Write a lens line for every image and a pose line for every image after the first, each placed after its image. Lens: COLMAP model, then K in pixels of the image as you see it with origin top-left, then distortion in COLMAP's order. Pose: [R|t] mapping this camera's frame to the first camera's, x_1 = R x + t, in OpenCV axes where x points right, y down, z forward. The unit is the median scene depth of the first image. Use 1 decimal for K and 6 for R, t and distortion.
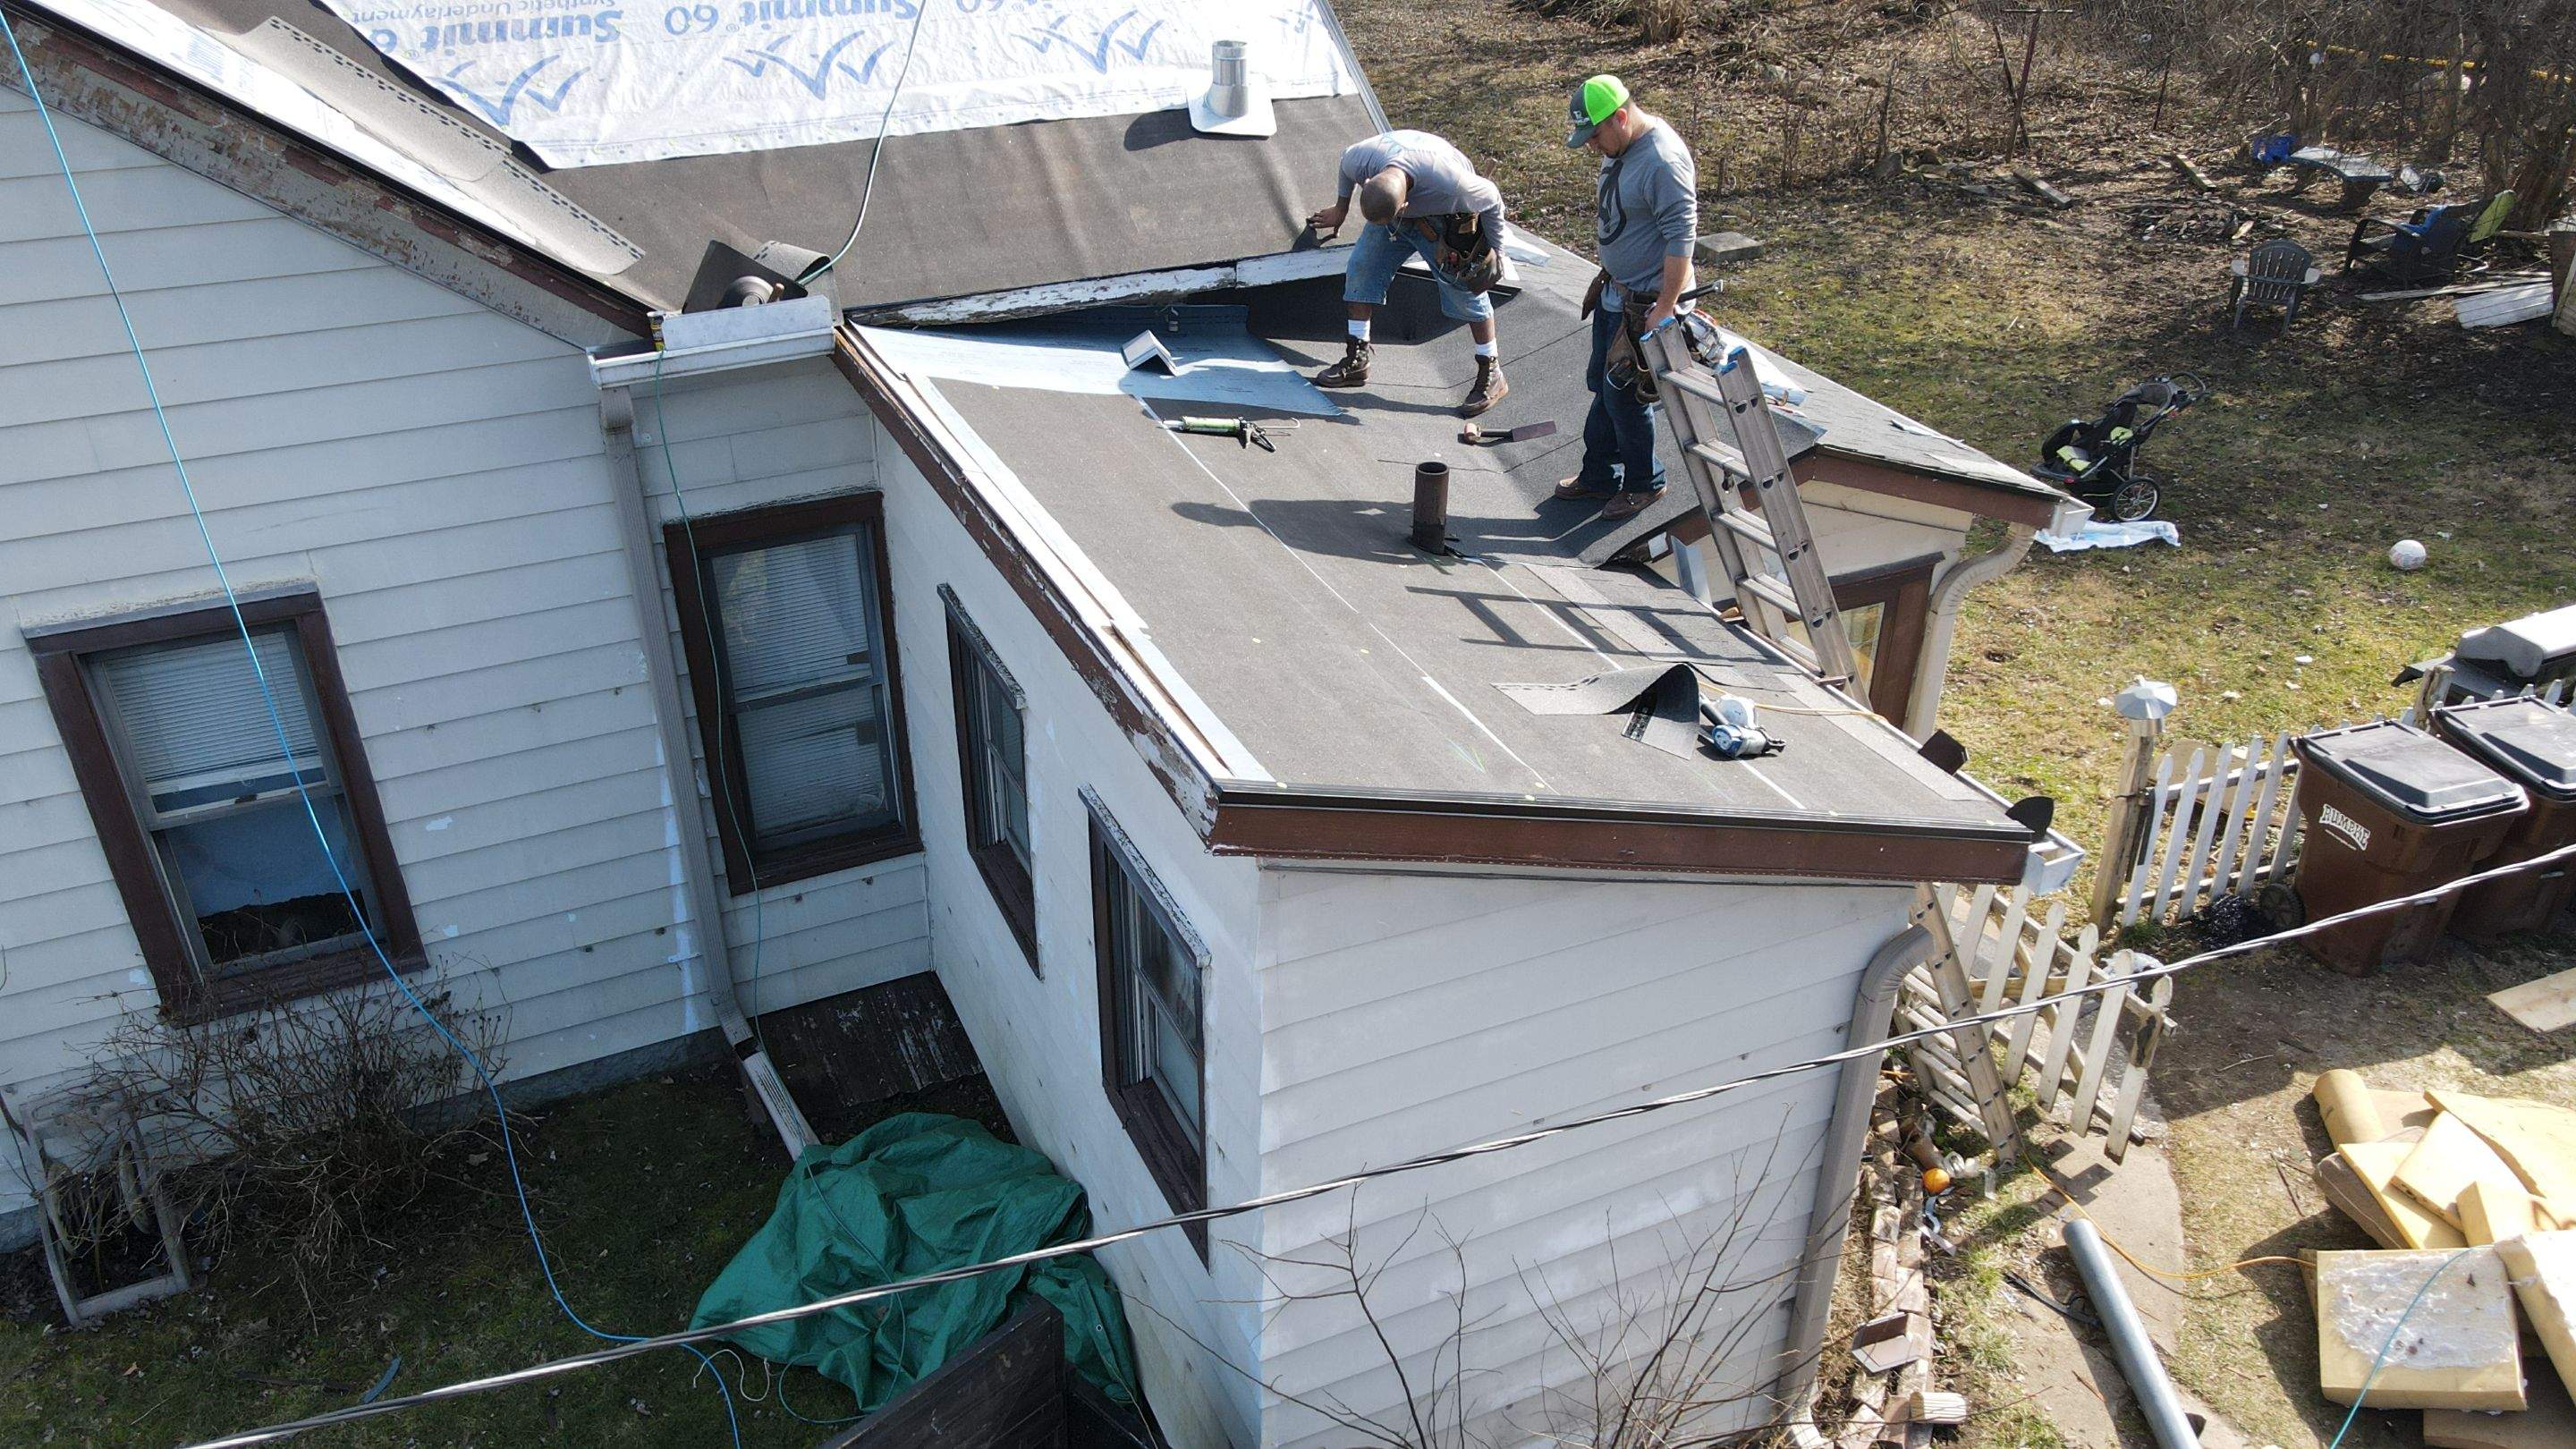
lens RADIAL K [[1889.5, 0, 1282.5], [0, 1889.5, 712.9], [0, 0, 1]] dist [0.020250, 0.005788]
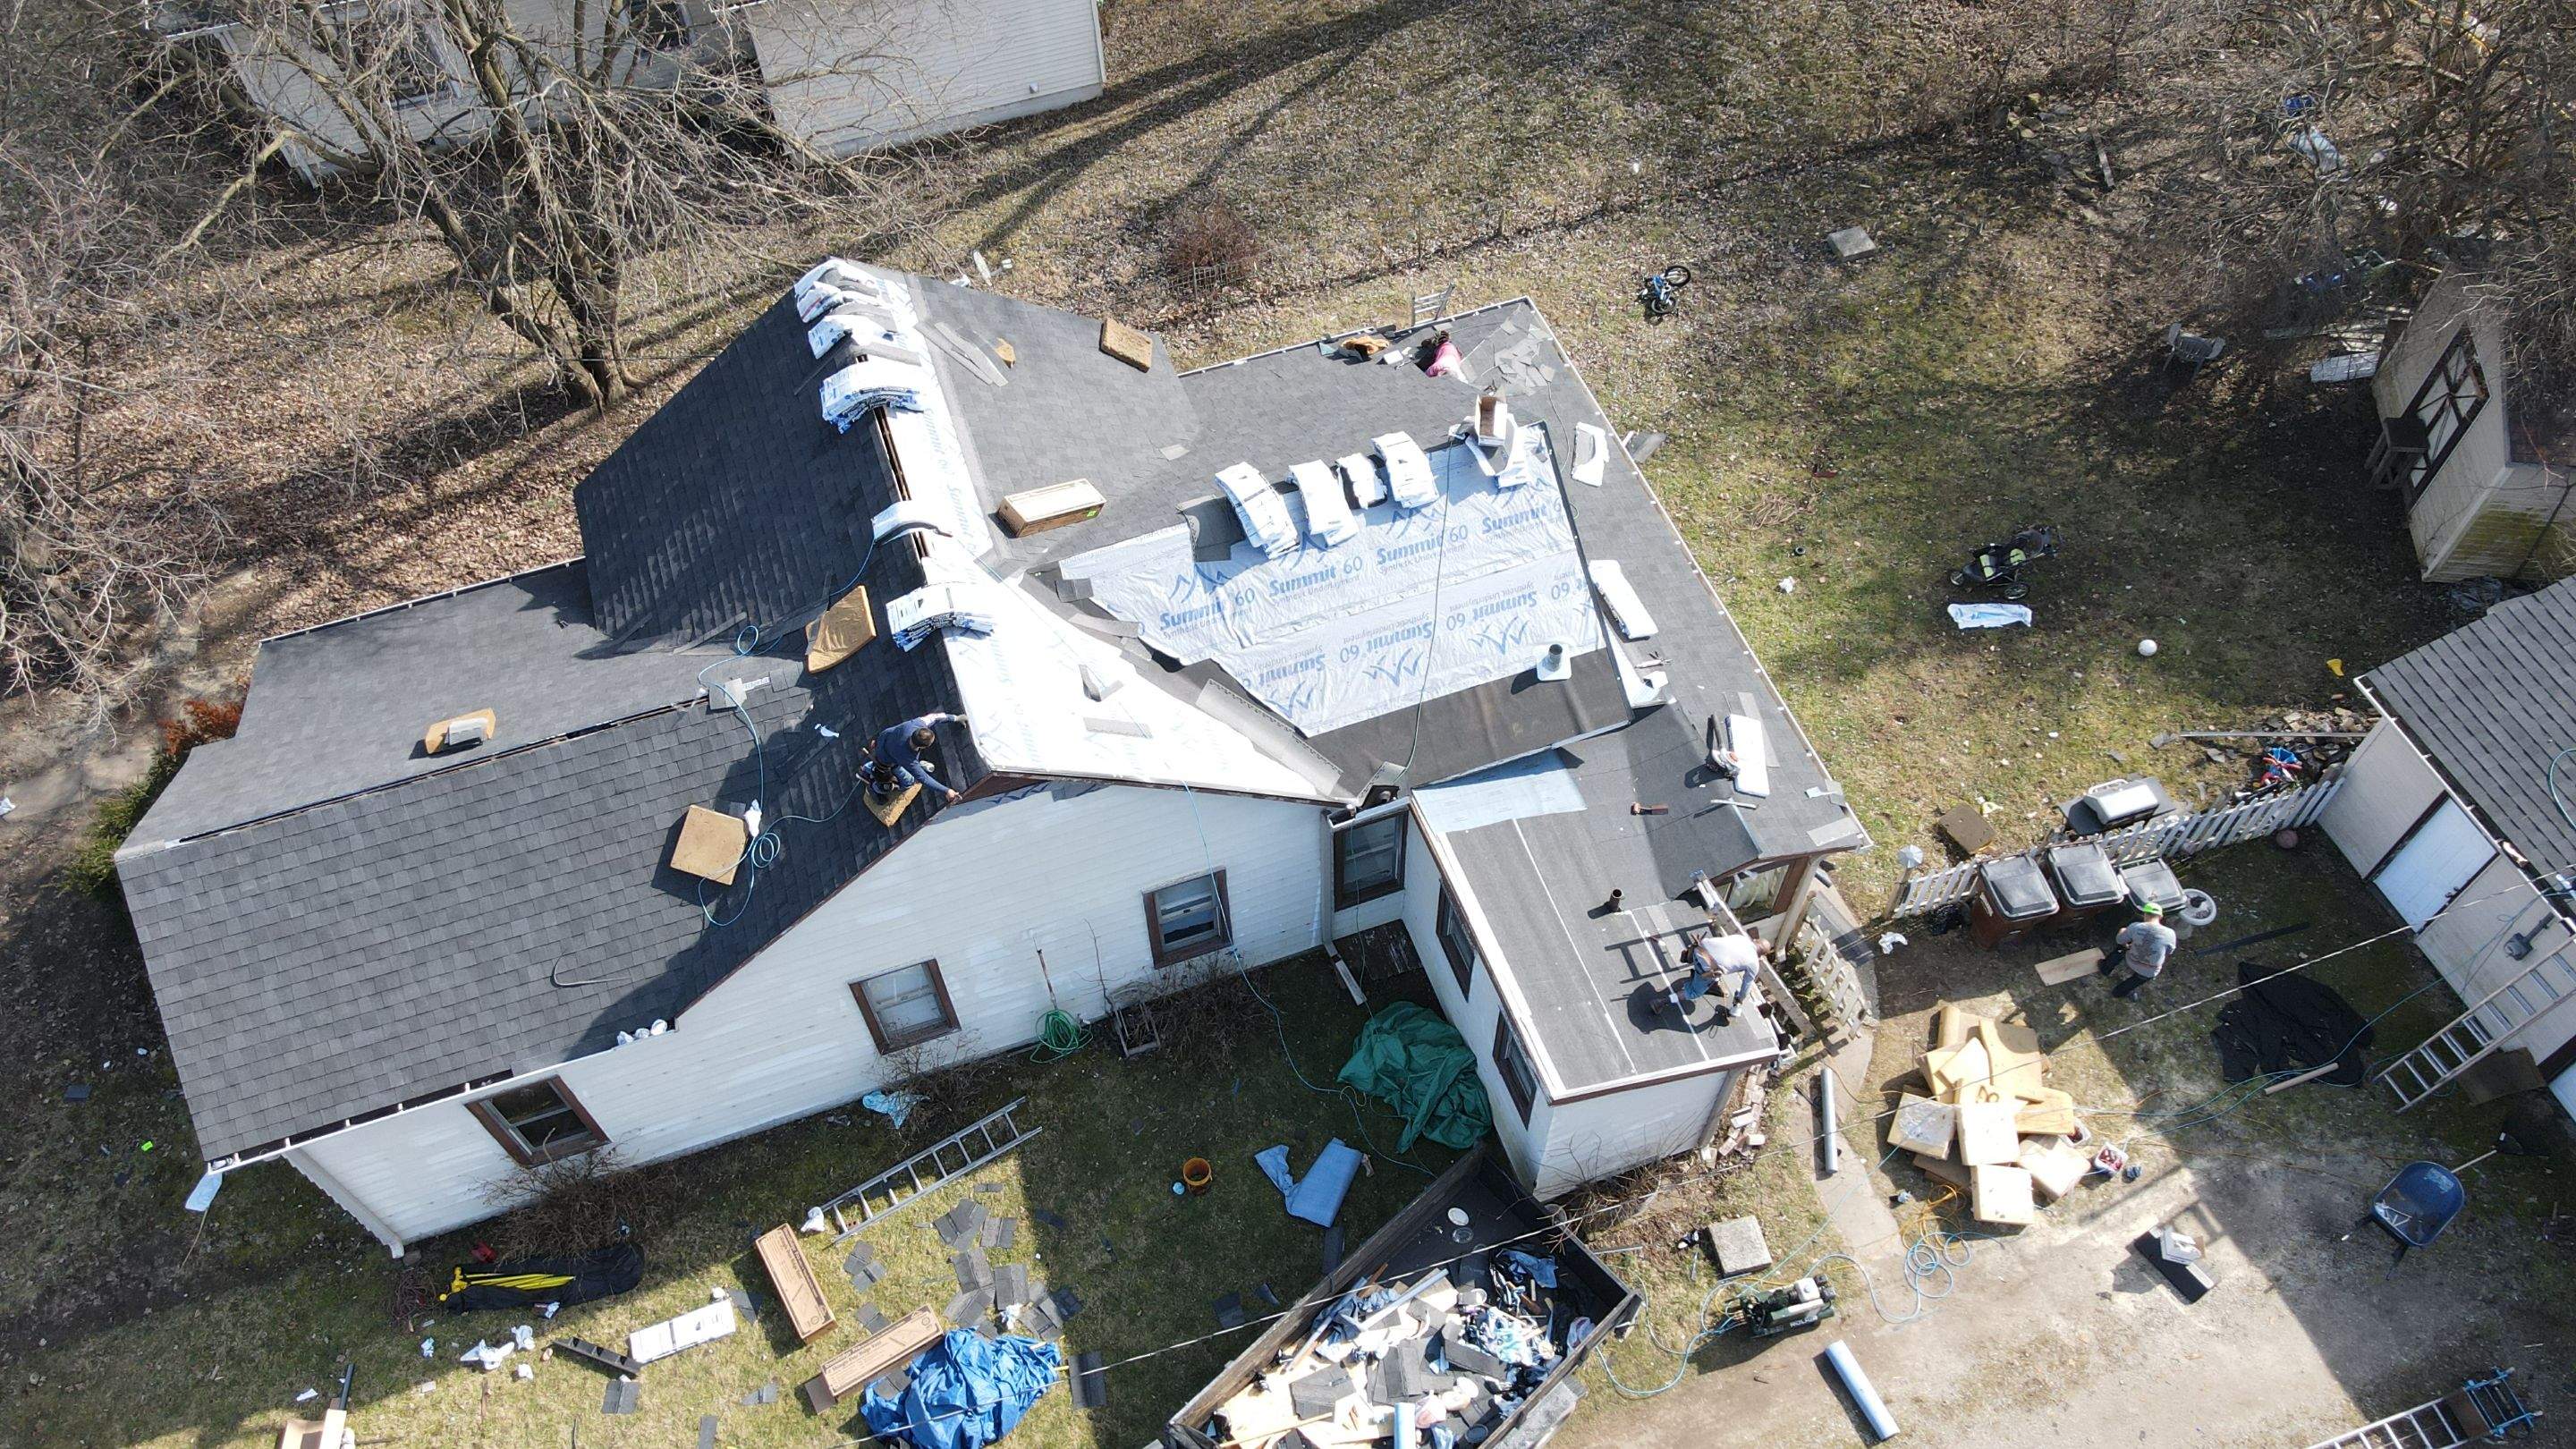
lens RADIAL K [[1889.5, 0, 1282.0], [0, 1889.5, 720.7], [0, 0, 1]] dist [0.020250, 0.005788]
pose [[0.995713, 0.061872, -0.068758, -0.218228], [-0.026614, 0.903551, 0.427653, -1.378313], [0.088587, -0.423989, 0.901324, -1.373083]]
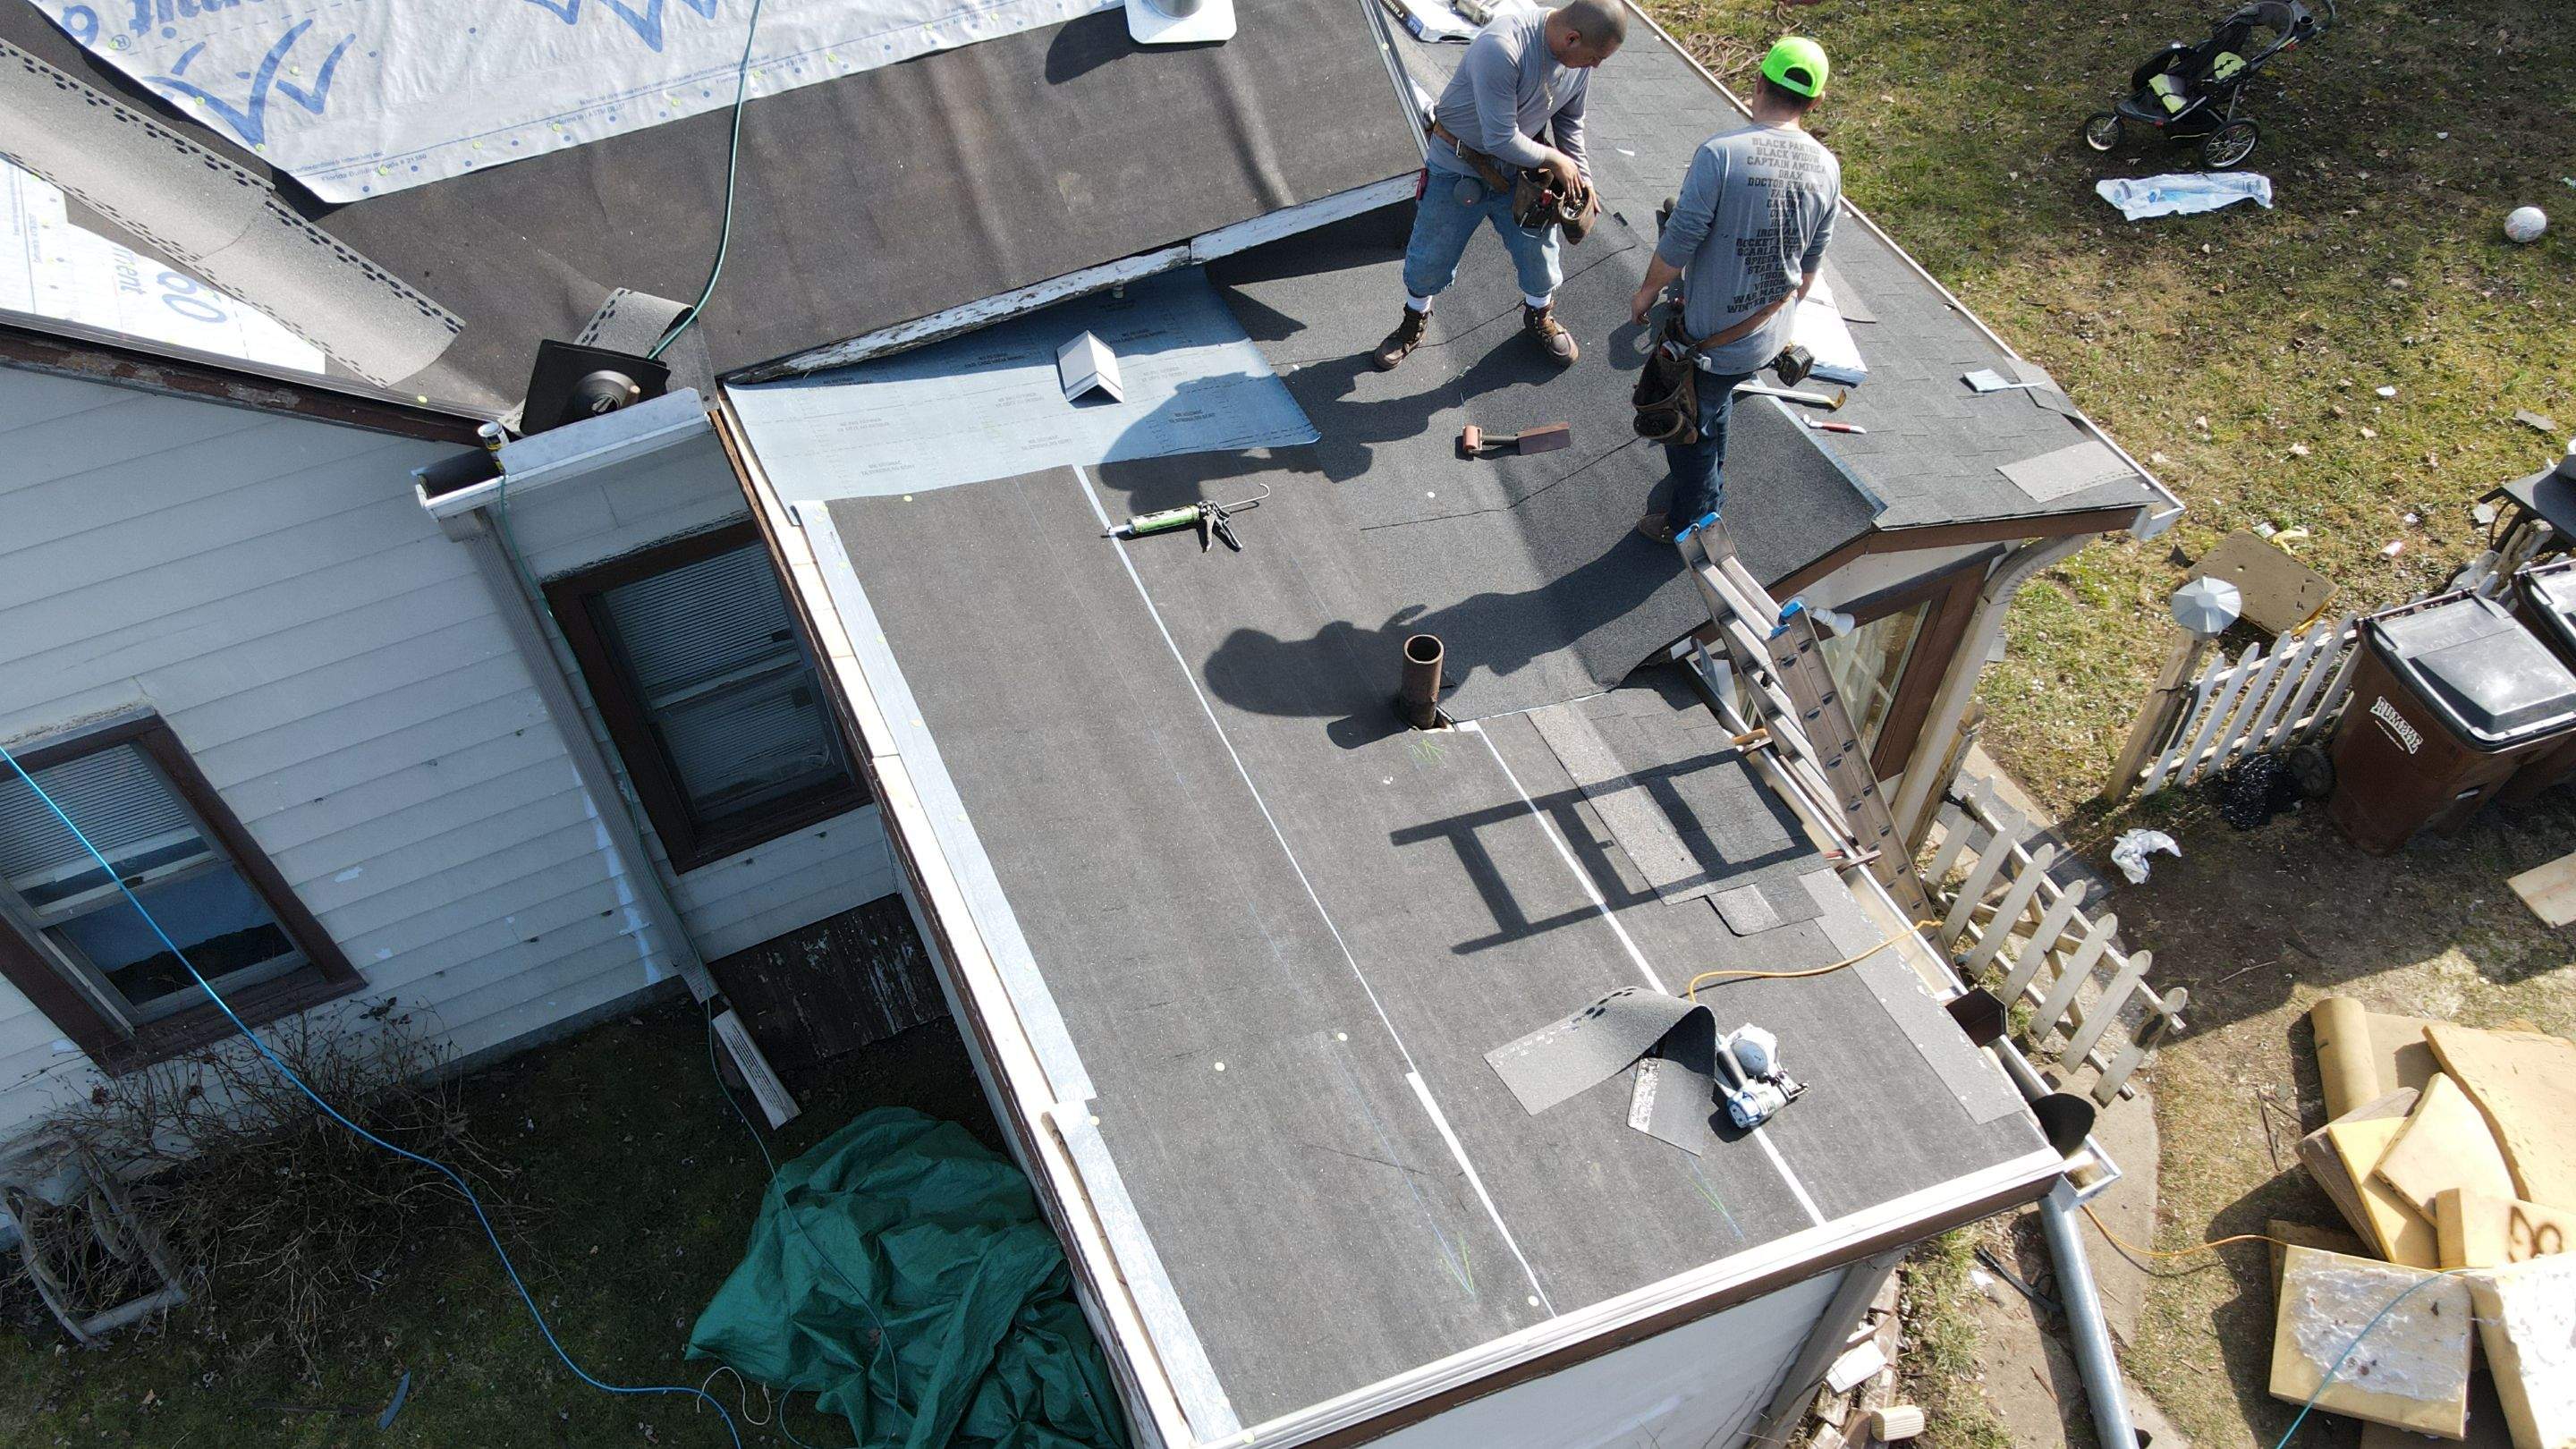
lens RADIAL K [[1889.5, 0, 1283.7], [0, 1889.5, 714.2], [0, 0, 1]] dist [0.020250, 0.005788]
pose [[0.999893, -0.014410, 0.002360, 0.011340], [0.012586, 0.932451, 0.361077, -0.344010], [-0.007404, -0.361009, 0.932533, 0.158876]]
